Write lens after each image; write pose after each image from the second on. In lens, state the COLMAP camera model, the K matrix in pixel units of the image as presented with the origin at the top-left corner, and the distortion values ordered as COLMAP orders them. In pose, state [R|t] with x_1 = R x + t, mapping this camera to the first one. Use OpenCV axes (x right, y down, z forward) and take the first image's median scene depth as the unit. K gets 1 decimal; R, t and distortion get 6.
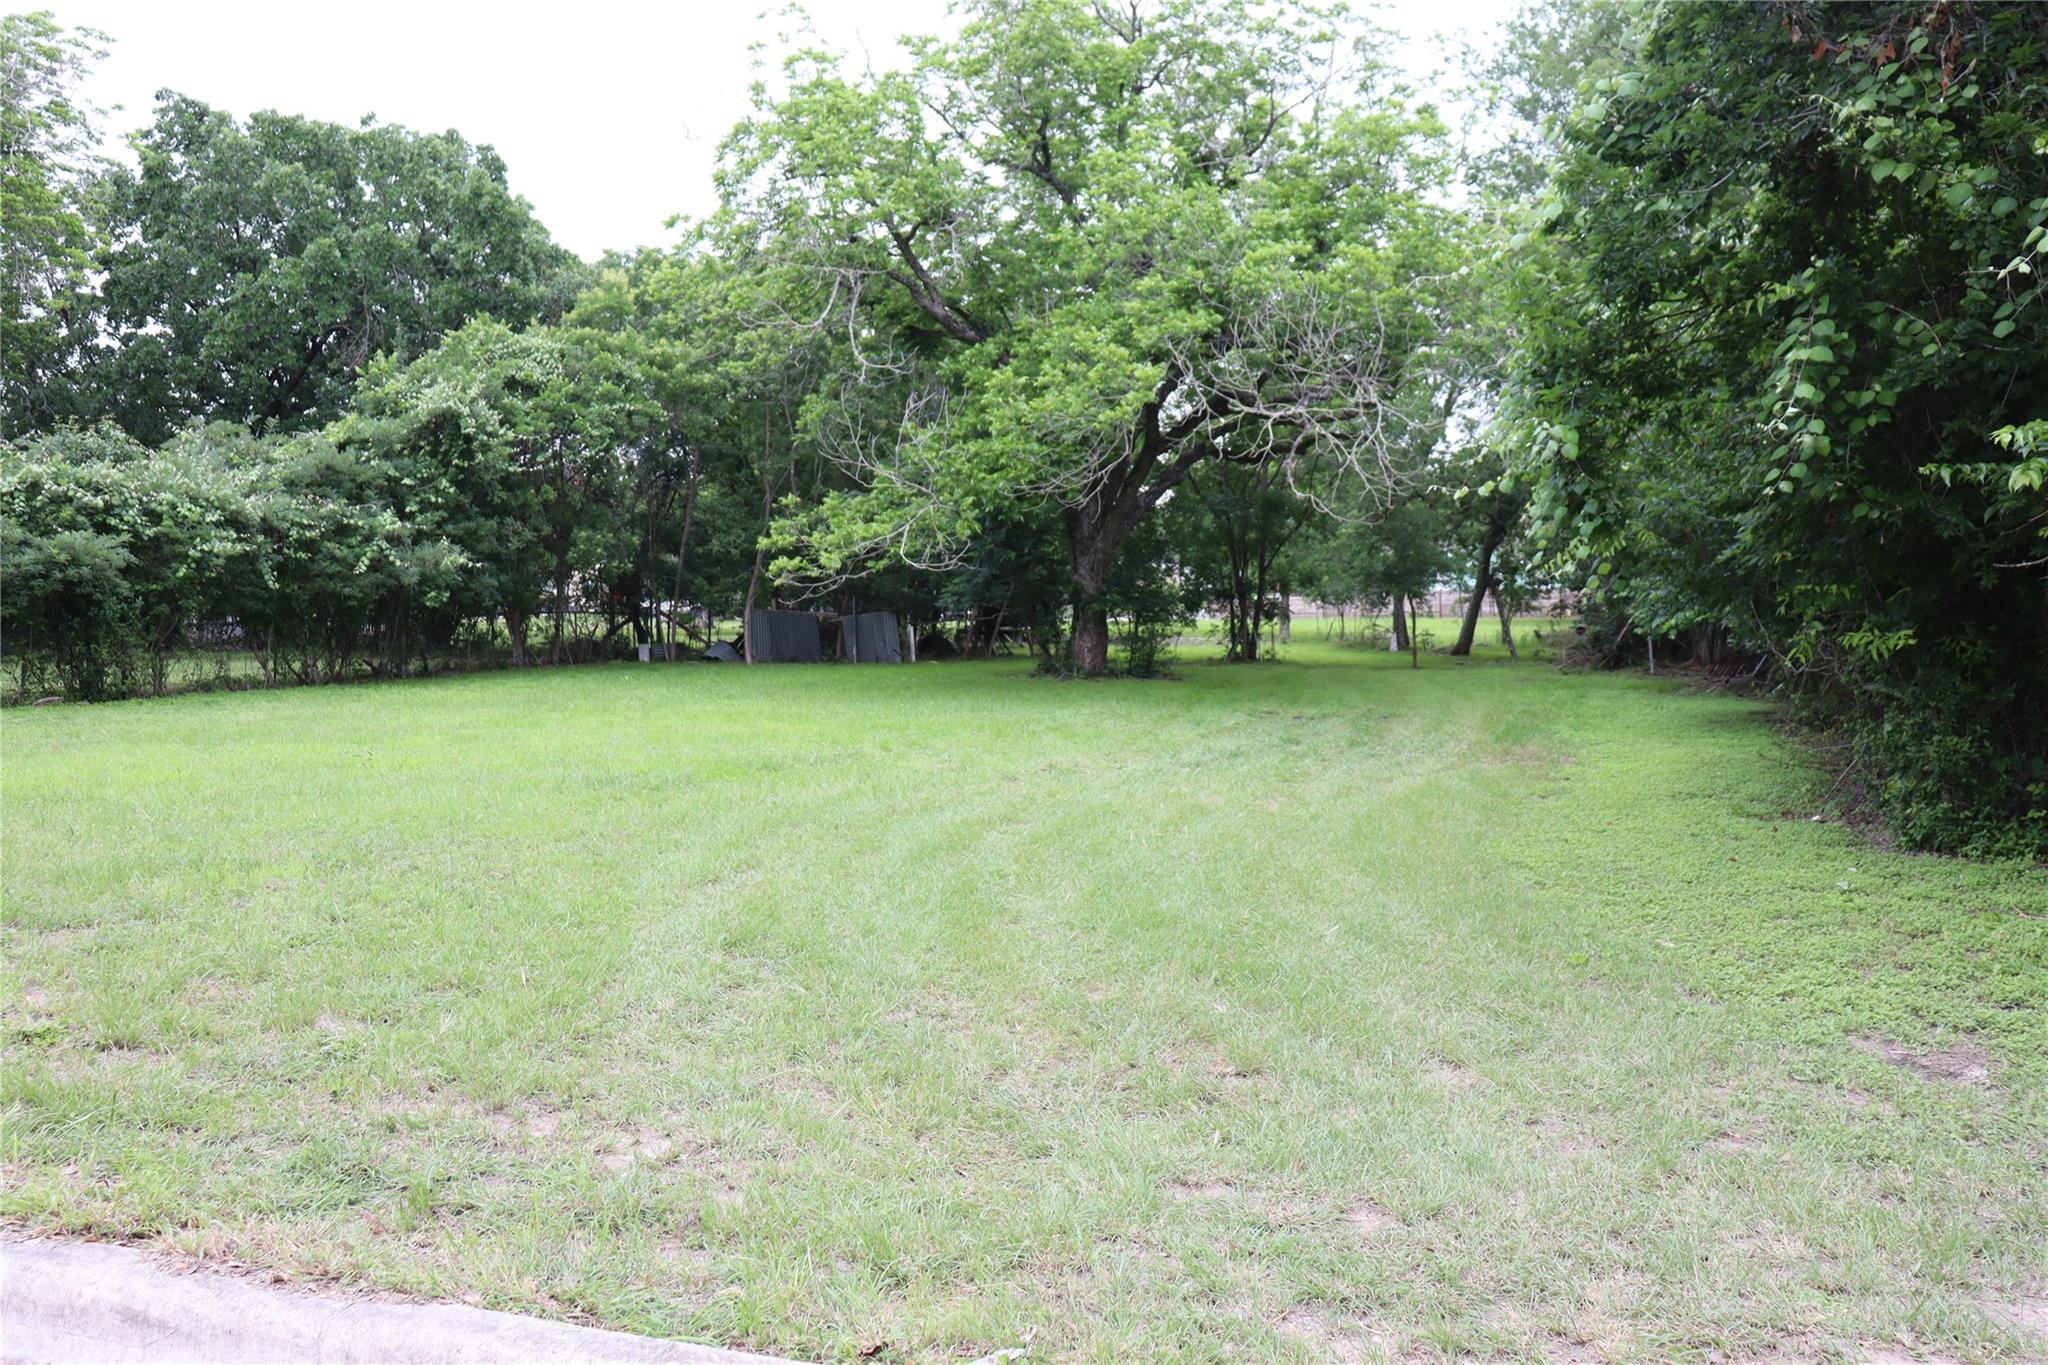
lens RADIAL K [[1686.4, 0, 1022.1], [0, 1686.4, 665.7], [0, 0, 1]] dist [-0.180495, 0.164413]
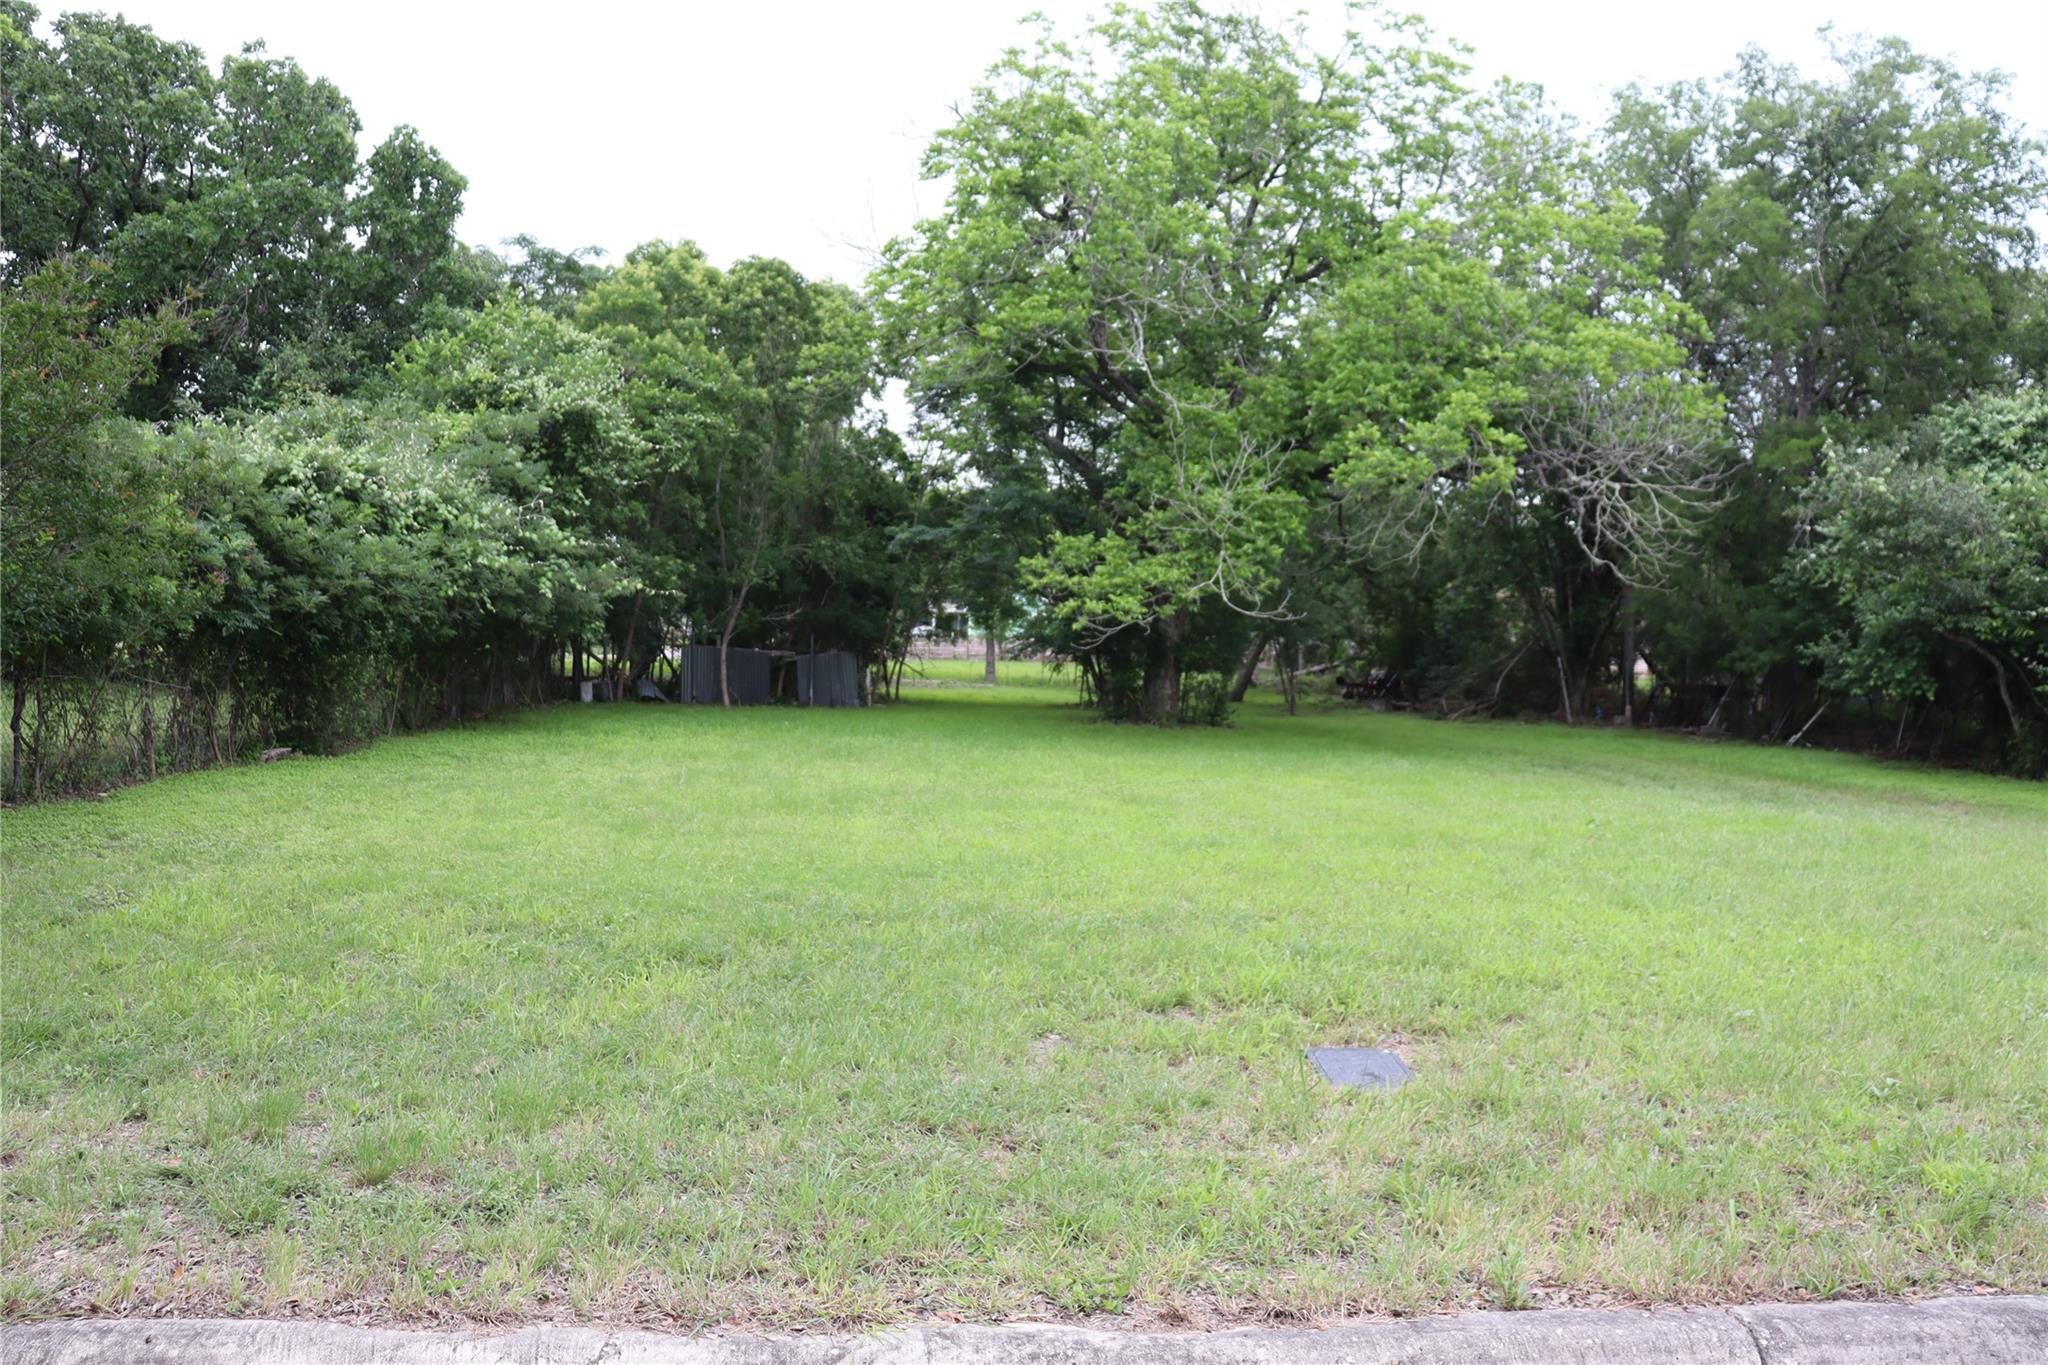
lens RADIAL K [[1686.4, 0, 1023.0], [0, 1686.4, 680.6], [0, 0, 1]] dist [-0.180495, 0.164413]
pose [[0.926900, 0.016416, 0.374949, -0.485730], [-0.011478, 0.999816, -0.015398, -0.003527], [-0.375133, 0.009969, 0.926917, 0.124455]]
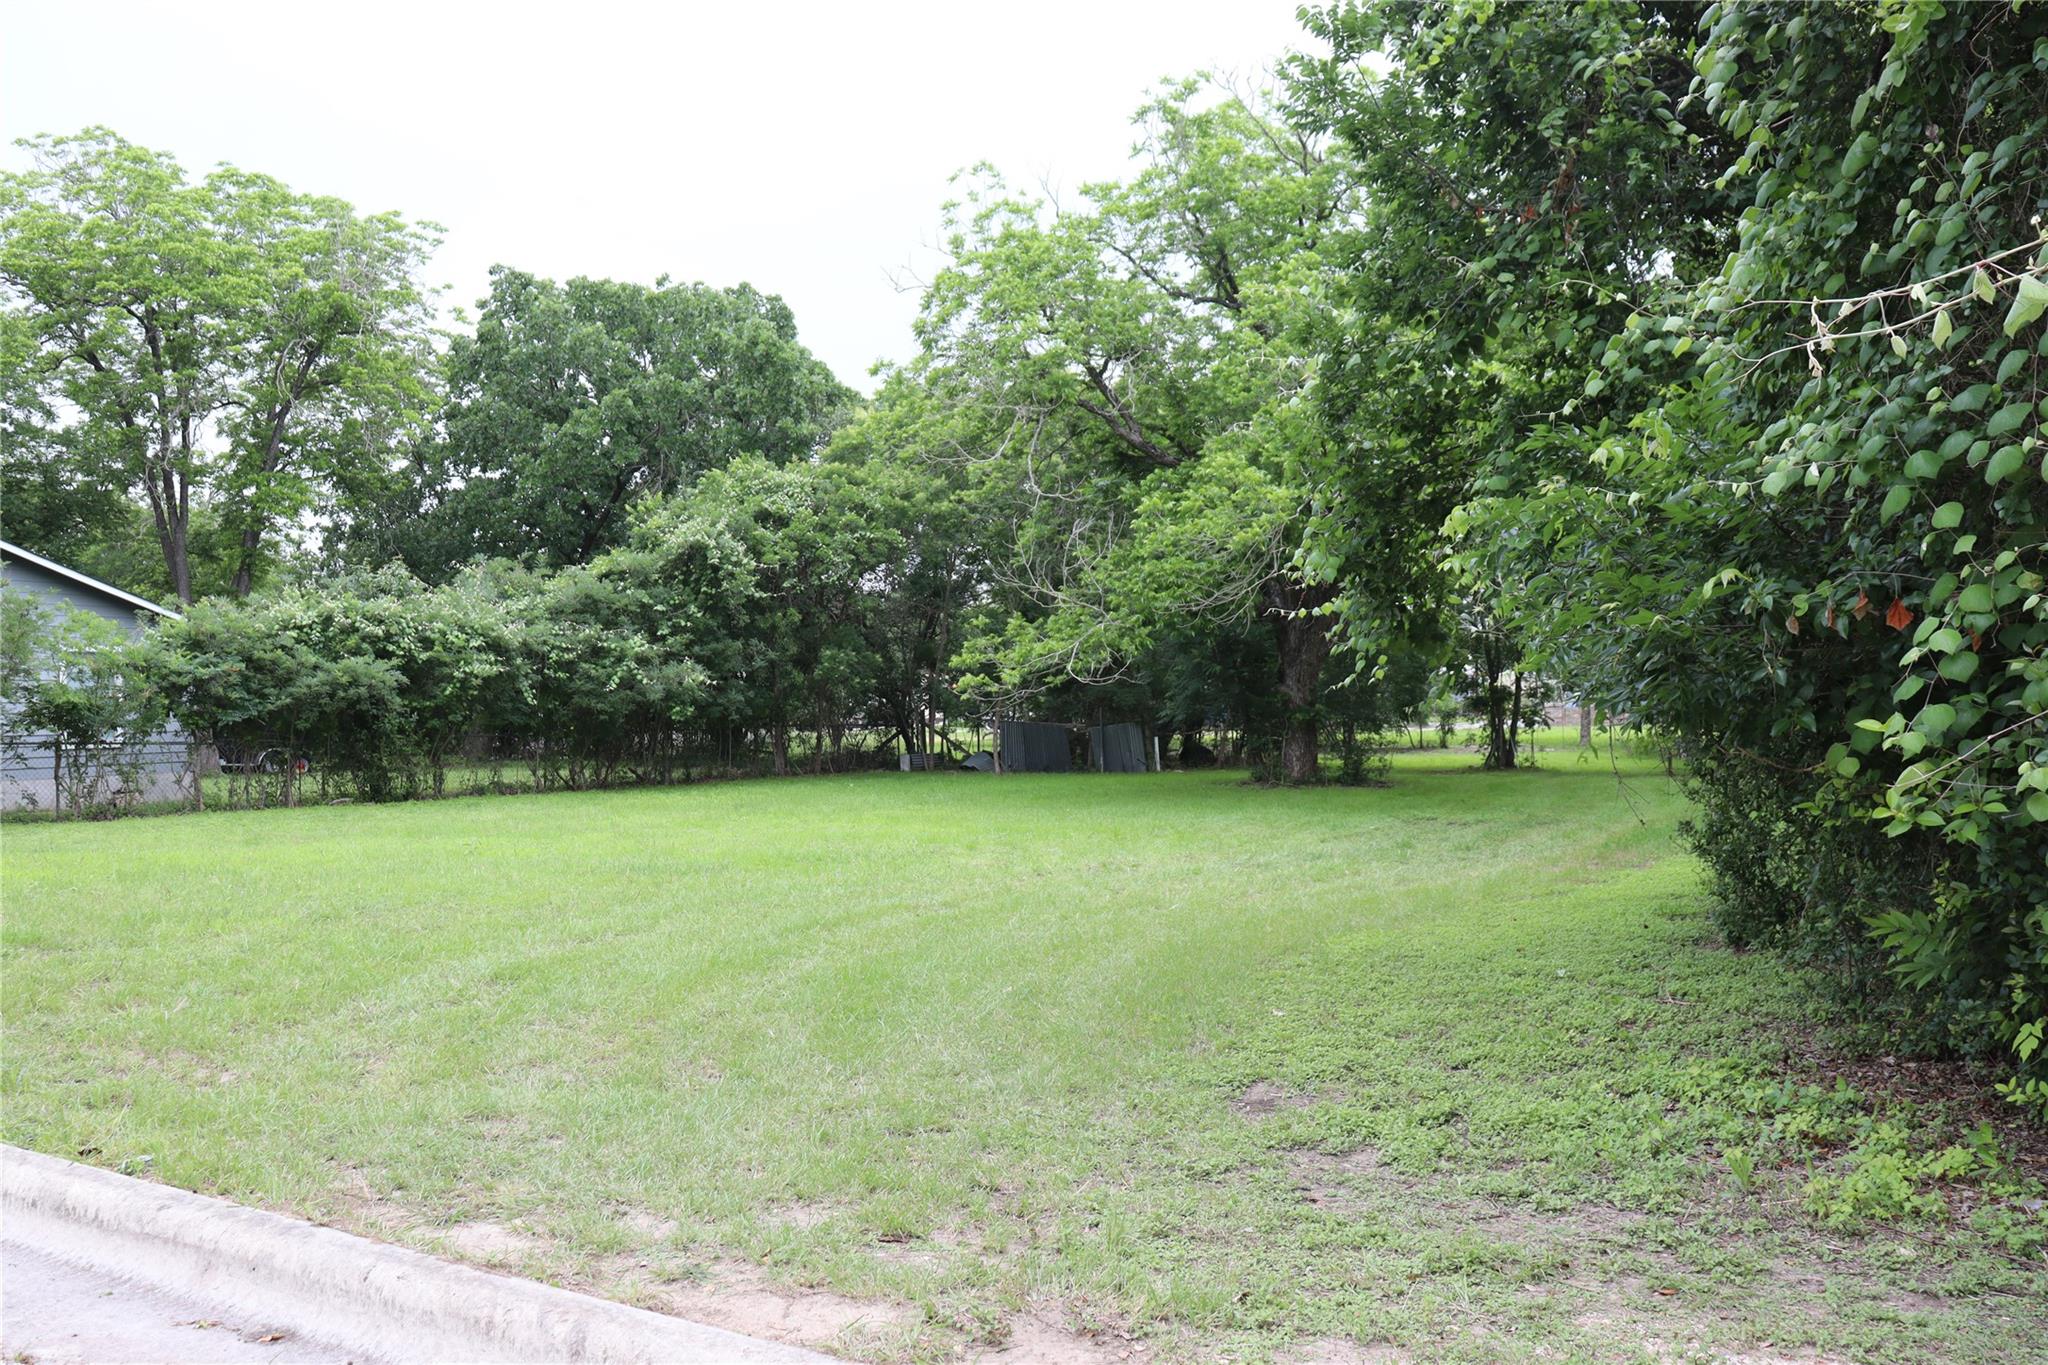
lens RADIAL K [[1686.4, 0, 1018.8], [0, 1686.4, 667.6], [0, 0, 1]] dist [-0.180495, 0.164413]
pose [[0.974214, -0.014439, -0.225164, 0.123148], [-0.000142, 0.997911, -0.064603, 0.001532], [0.225627, 0.062969, 0.972177, -0.044886]]
